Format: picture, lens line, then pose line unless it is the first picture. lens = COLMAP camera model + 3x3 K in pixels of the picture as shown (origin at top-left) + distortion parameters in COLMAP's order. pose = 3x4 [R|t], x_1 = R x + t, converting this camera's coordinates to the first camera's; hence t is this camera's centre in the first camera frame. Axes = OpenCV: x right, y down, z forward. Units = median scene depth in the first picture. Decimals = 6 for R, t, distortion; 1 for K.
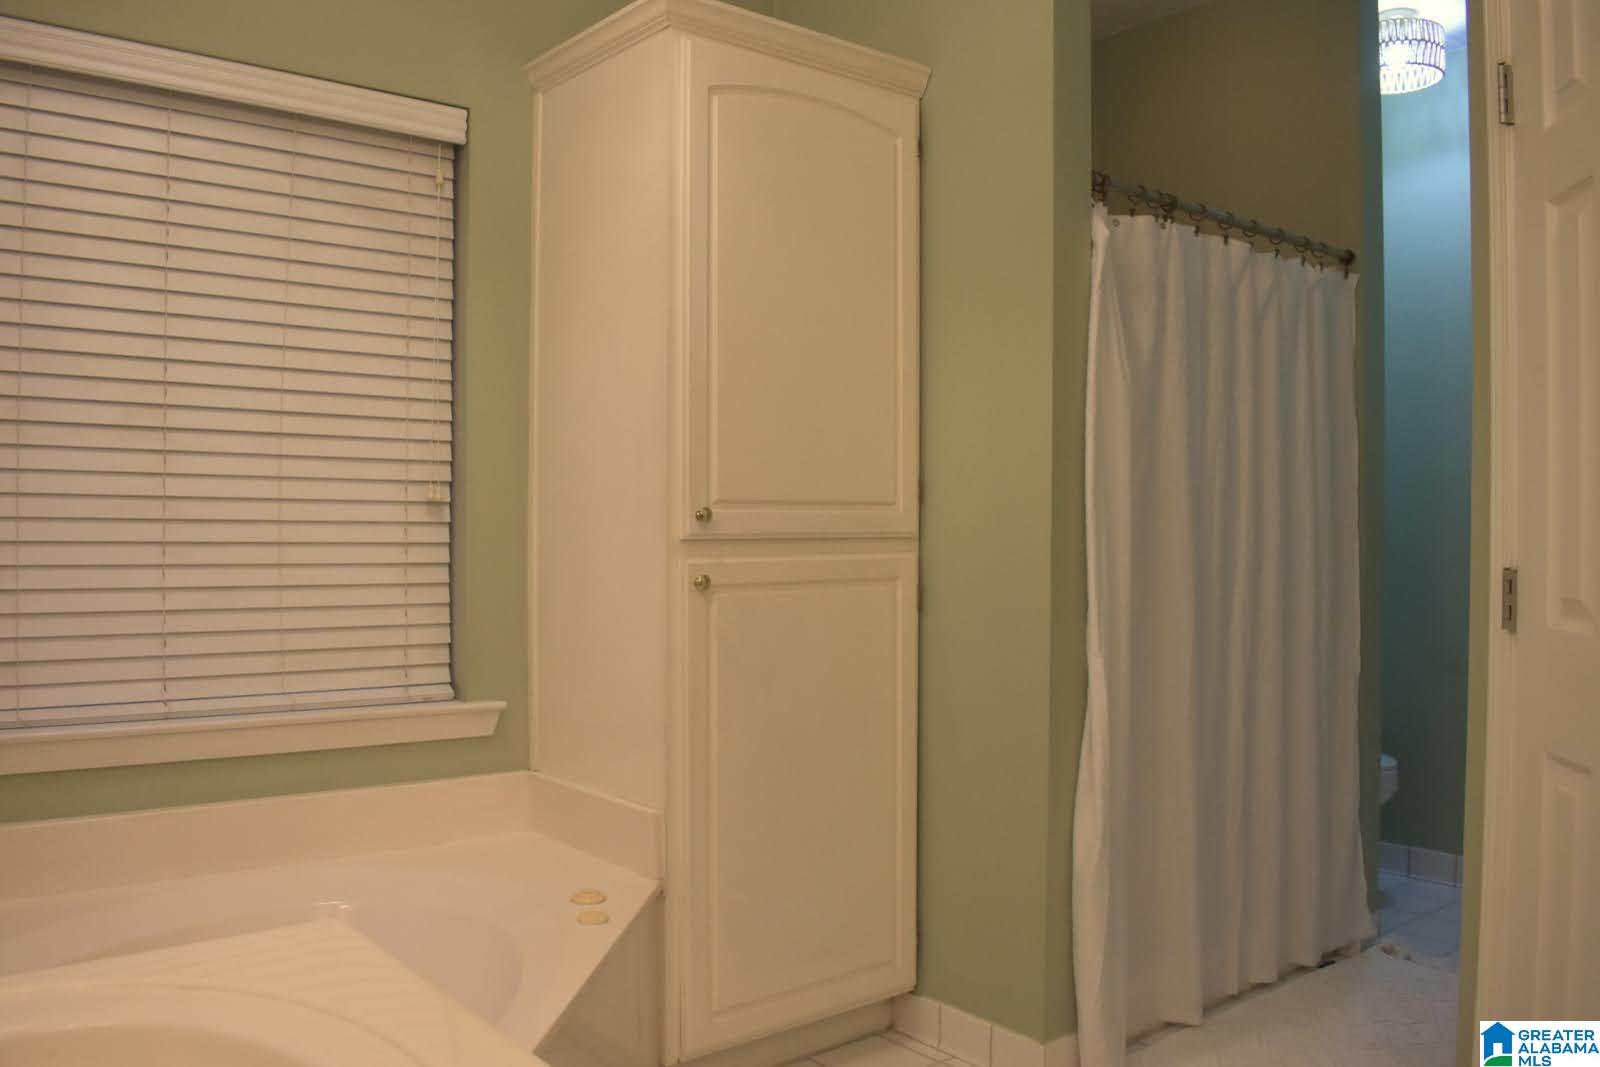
lens RADIAL K [[1312.7, 0, 798.6], [0, 1312.7, 531.4], [0, 0, 1]] dist [-0.083075, 0.015935]
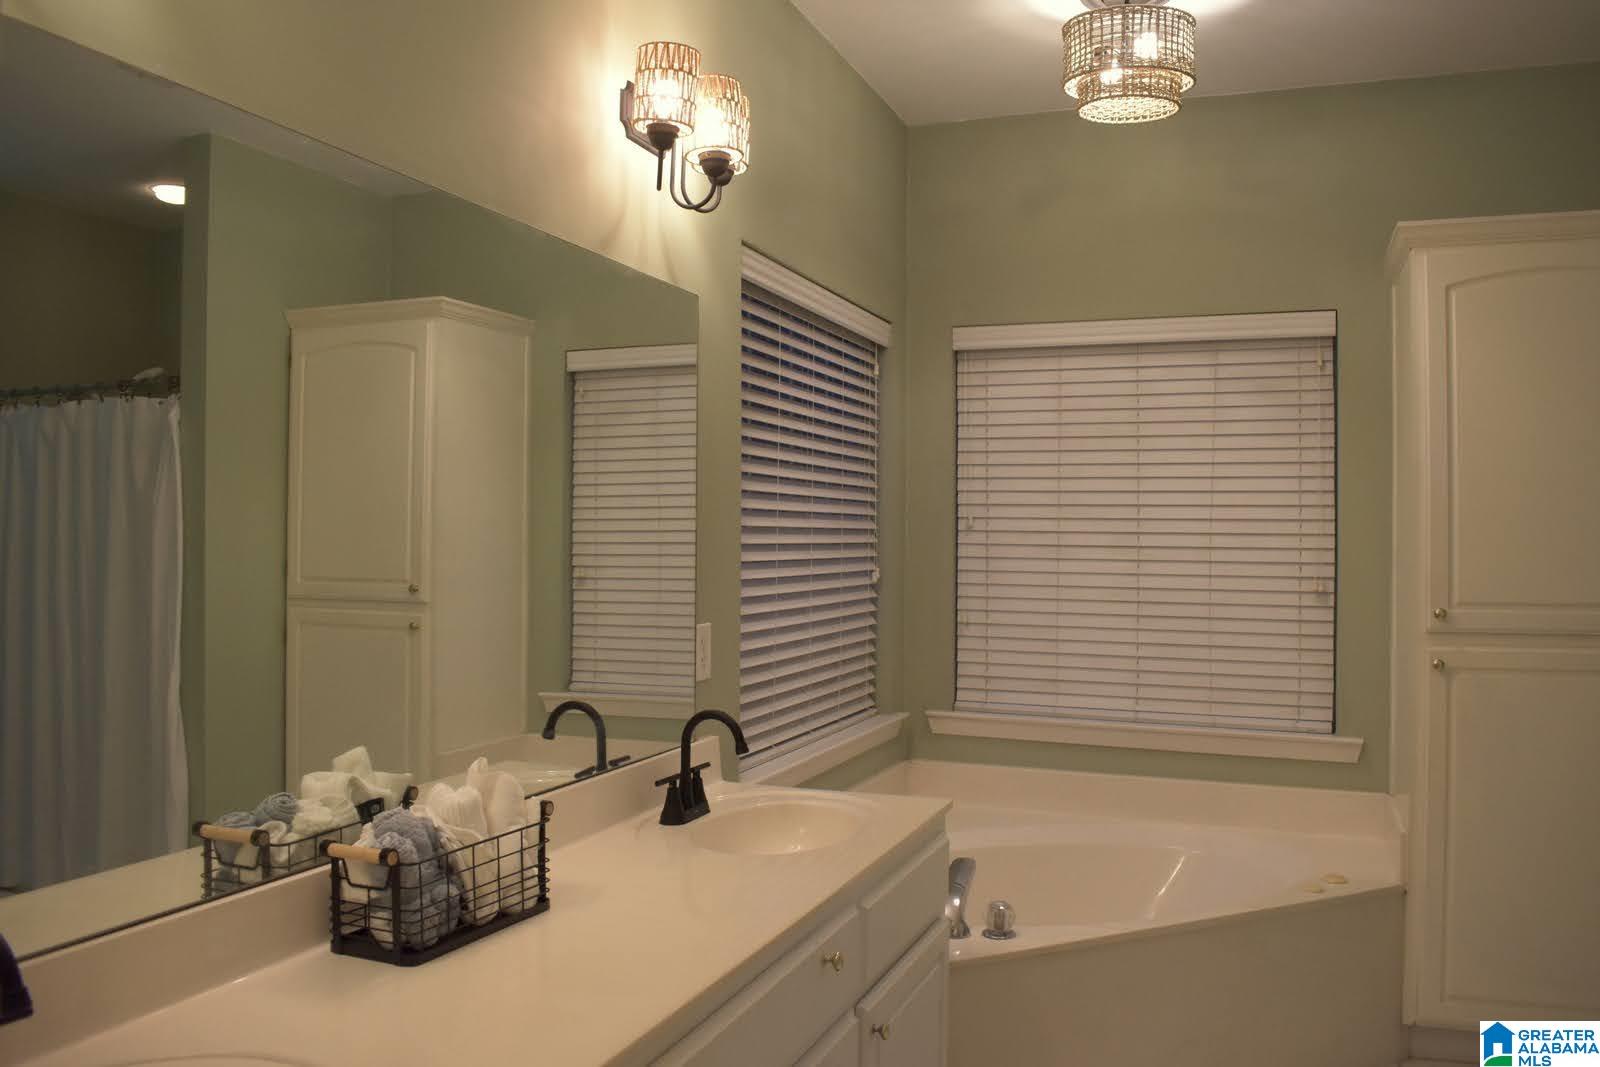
lens RADIAL K [[1312.7, 0, 800.0], [0, 1312.7, 534.6], [0, 0, 1]] dist [-0.083075, 0.015935]
pose [[0.489777, -0.002549, -0.871844, 0.681043], [-0.006253, 0.999960, -0.006437, -0.073584], [0.871825, 0.008604, 0.489741, -0.182092]]
